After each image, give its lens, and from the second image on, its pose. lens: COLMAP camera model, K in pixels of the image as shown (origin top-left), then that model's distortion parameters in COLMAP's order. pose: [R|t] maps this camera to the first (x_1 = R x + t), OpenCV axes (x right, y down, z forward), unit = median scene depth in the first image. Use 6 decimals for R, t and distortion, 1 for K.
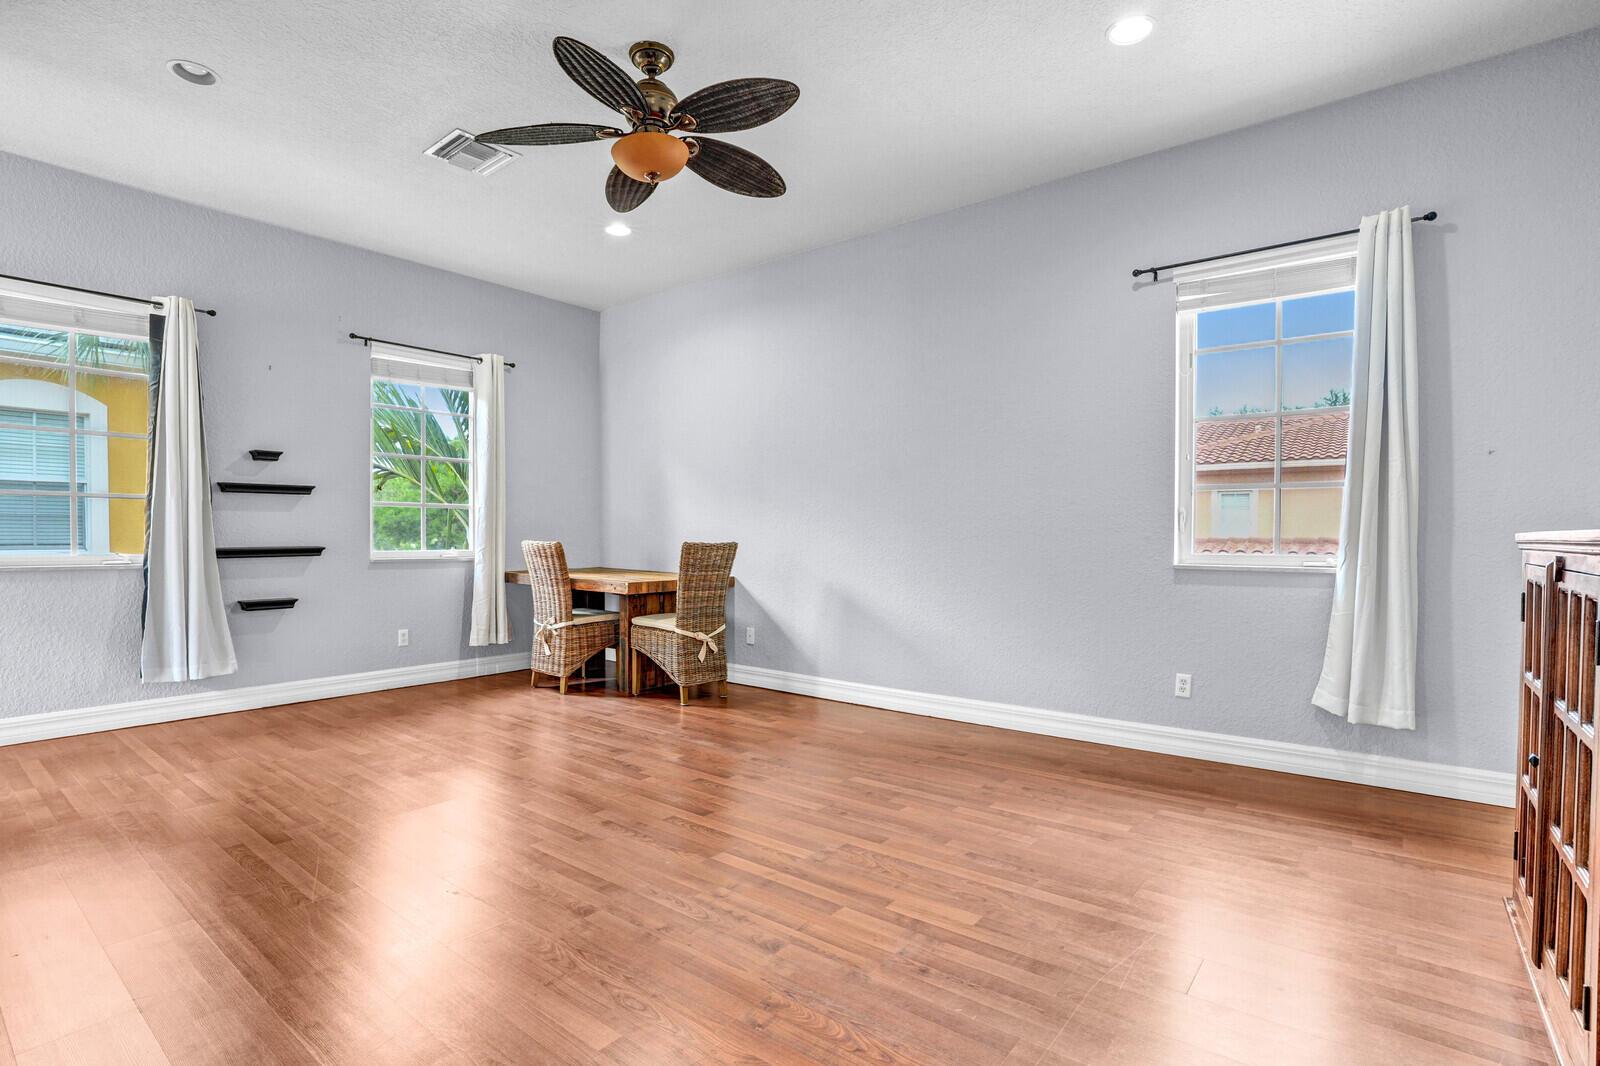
lens RADIAL K [[773.5, 0, 801.8], [0, 773.5, 549.0], [0, 0, 1]] dist [-0.065630, 0.024399]
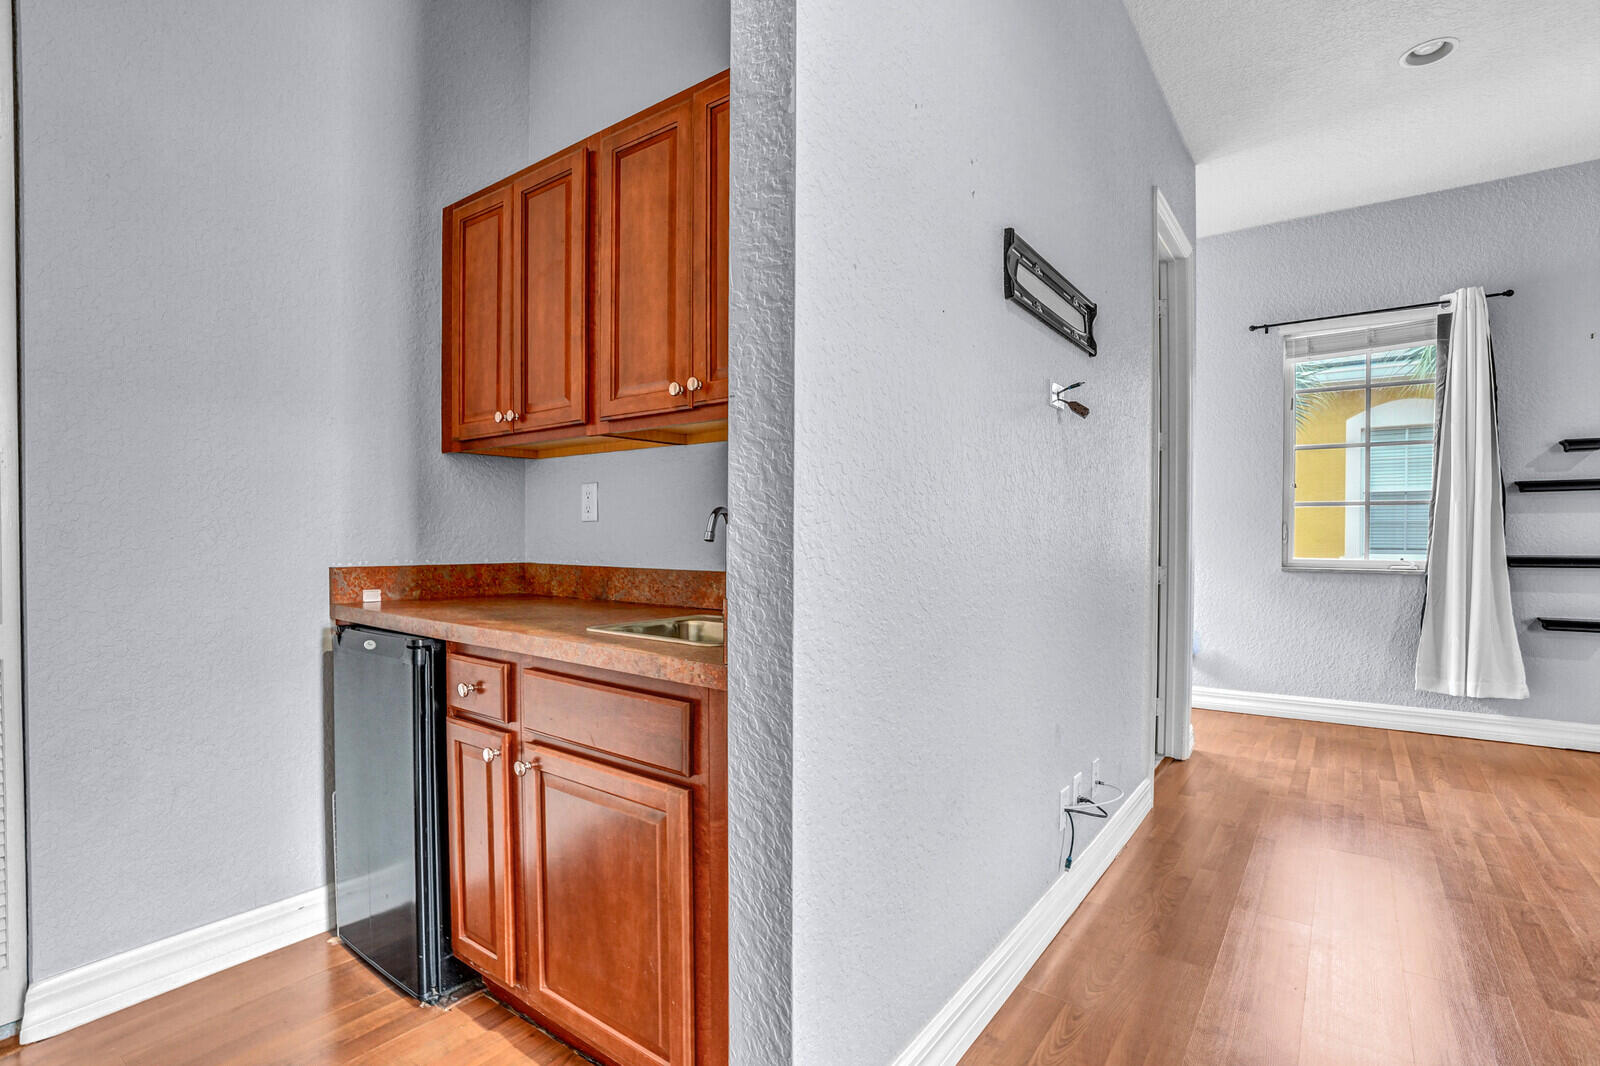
lens RADIAL K [[773.5, 0, 801.8], [0, 773.5, 549.0], [0, 0, 1]] dist [-0.065630, 0.024399]
pose [[0.038429, 0.012541, -0.999183, 0.073803], [-0.019299, 0.999744, 0.011806, -0.003593], [0.999075, 0.018830, 0.038661, 0.129460]]
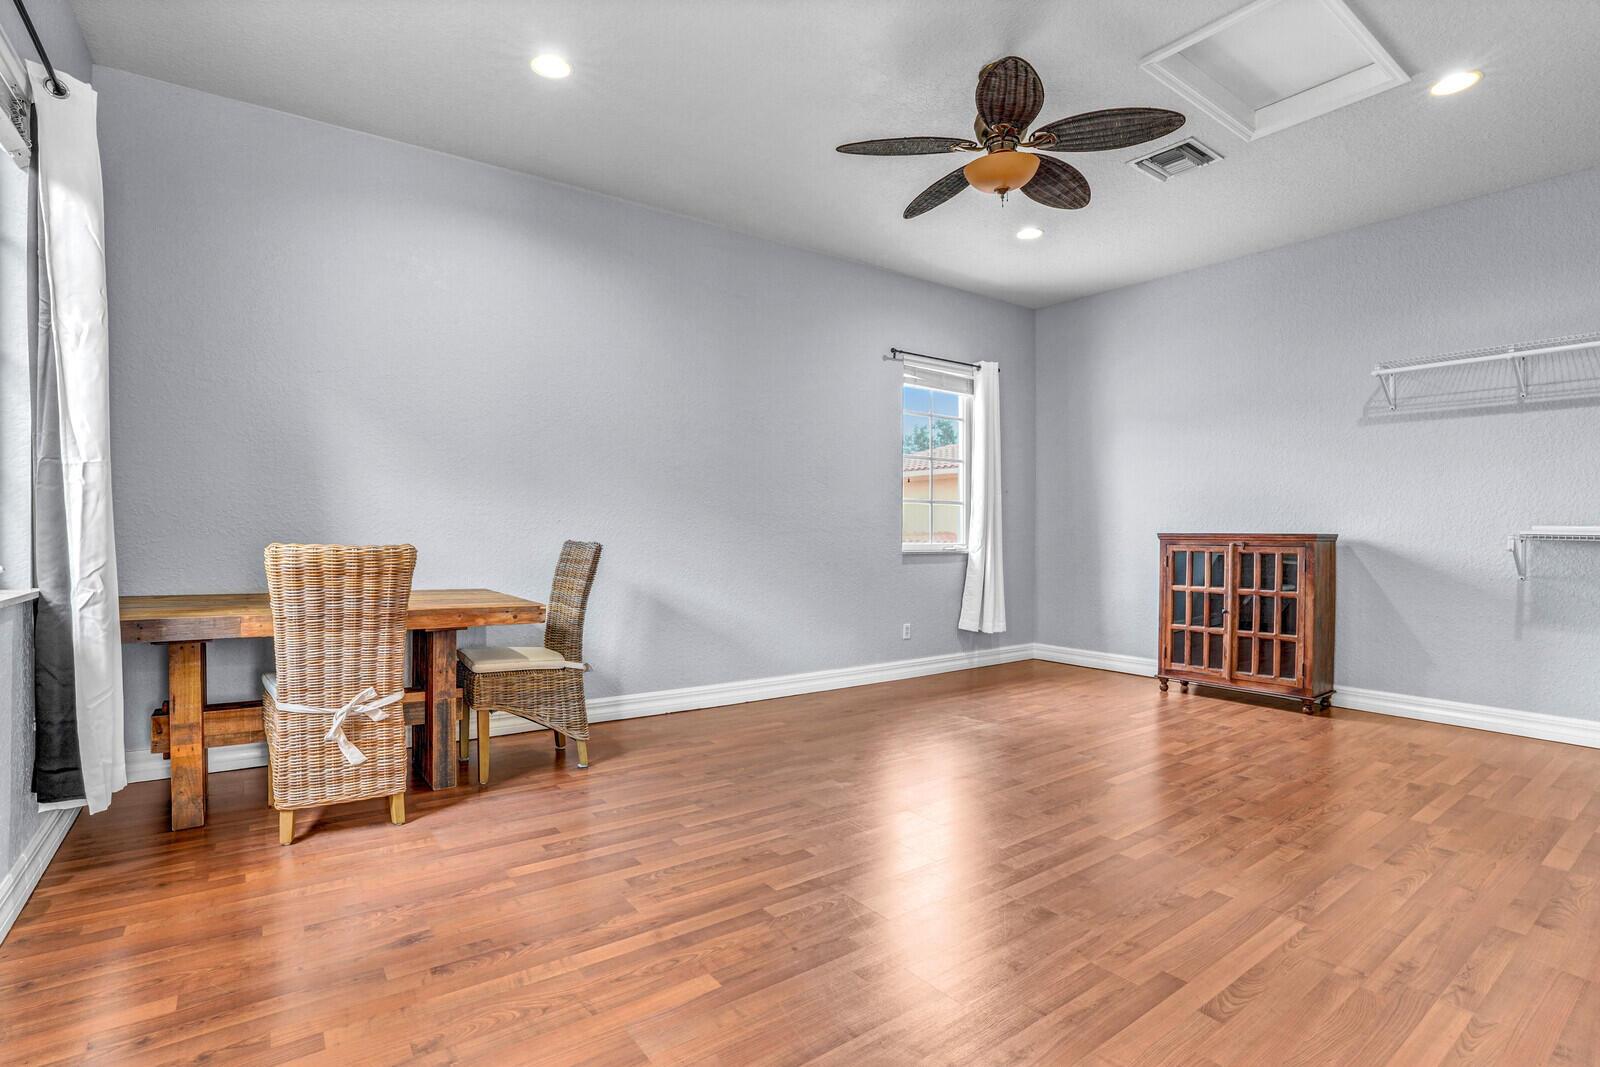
lens RADIAL K [[758.4, 0, 803.1], [0, 758.4, 532.0], [0, 0, 1]] dist [-0.063508, 0.024722]
pose [[0.267231, -0.001862, 0.963631, -0.915589], [0.010276, 0.999947, -0.000918, -0.016994], [-0.963578, 0.010148, 0.267236, 0.726066]]
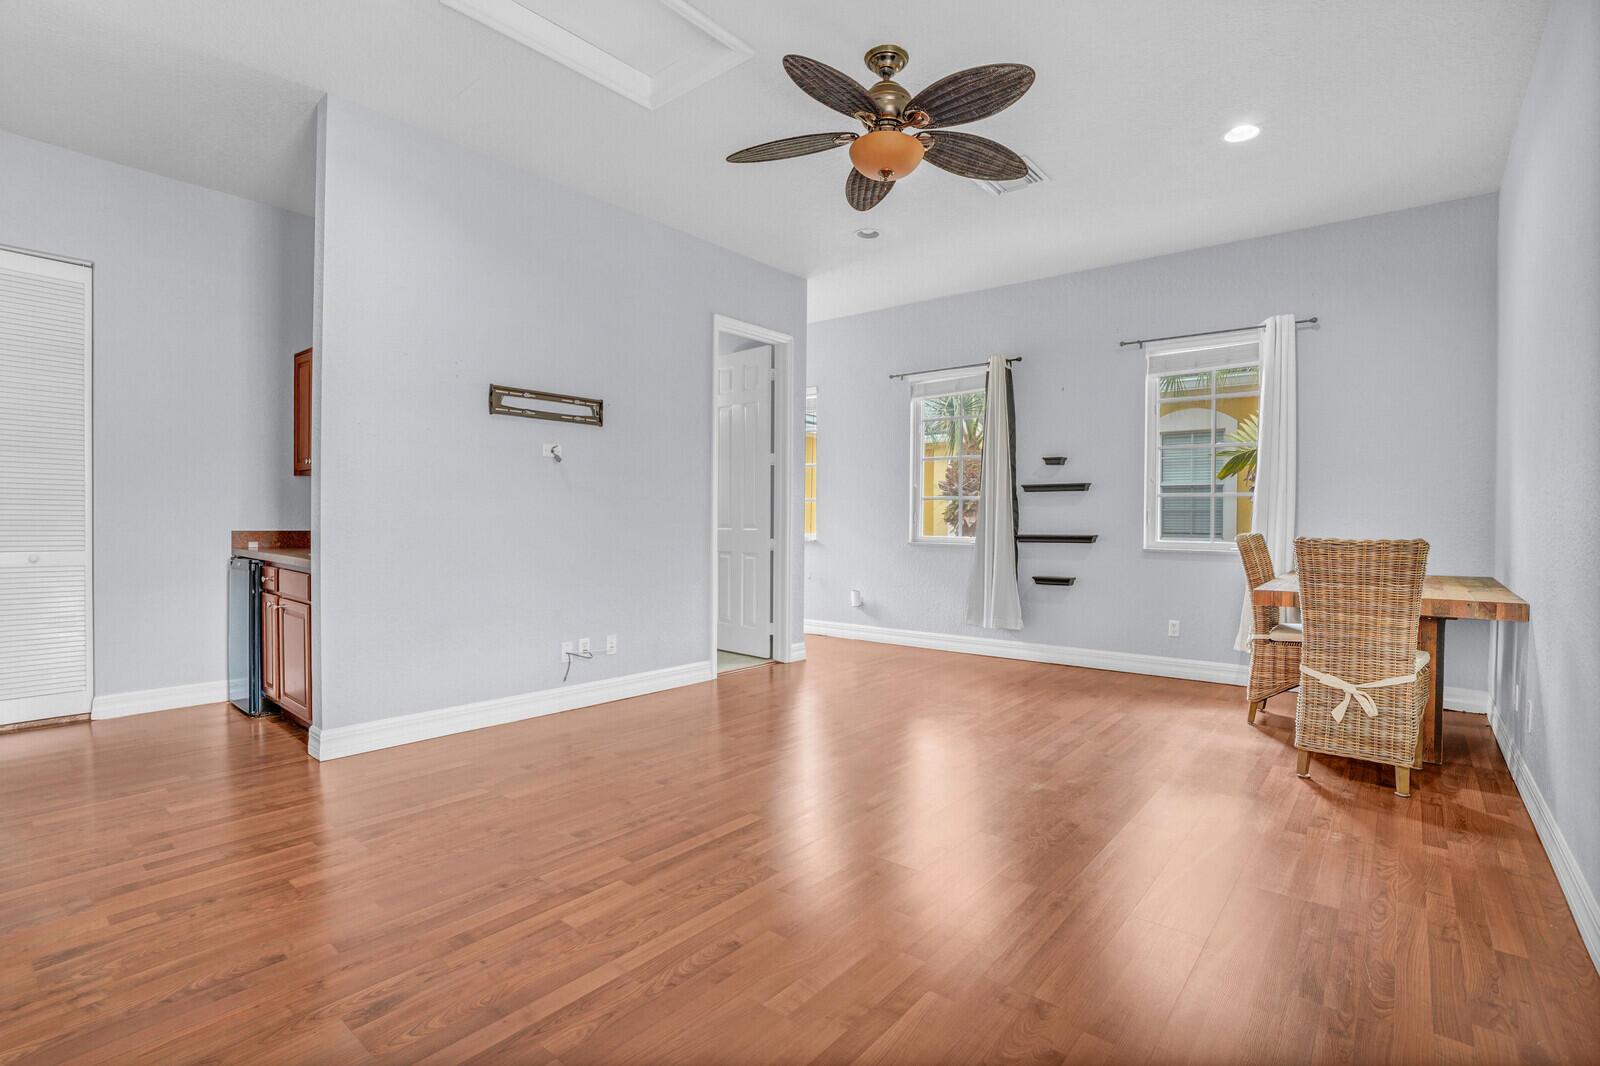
lens RADIAL K [[758.4, 0, 803.1], [0, 758.4, 531.5], [0, 0, 1]] dist [-0.063508, 0.024722]
pose [[-0.020529, 0.009059, -0.999748, 0.597372], [-0.025919, 0.999618, 0.009590, -0.009654], [0.999453, 0.026109, -0.020286, 0.675428]]
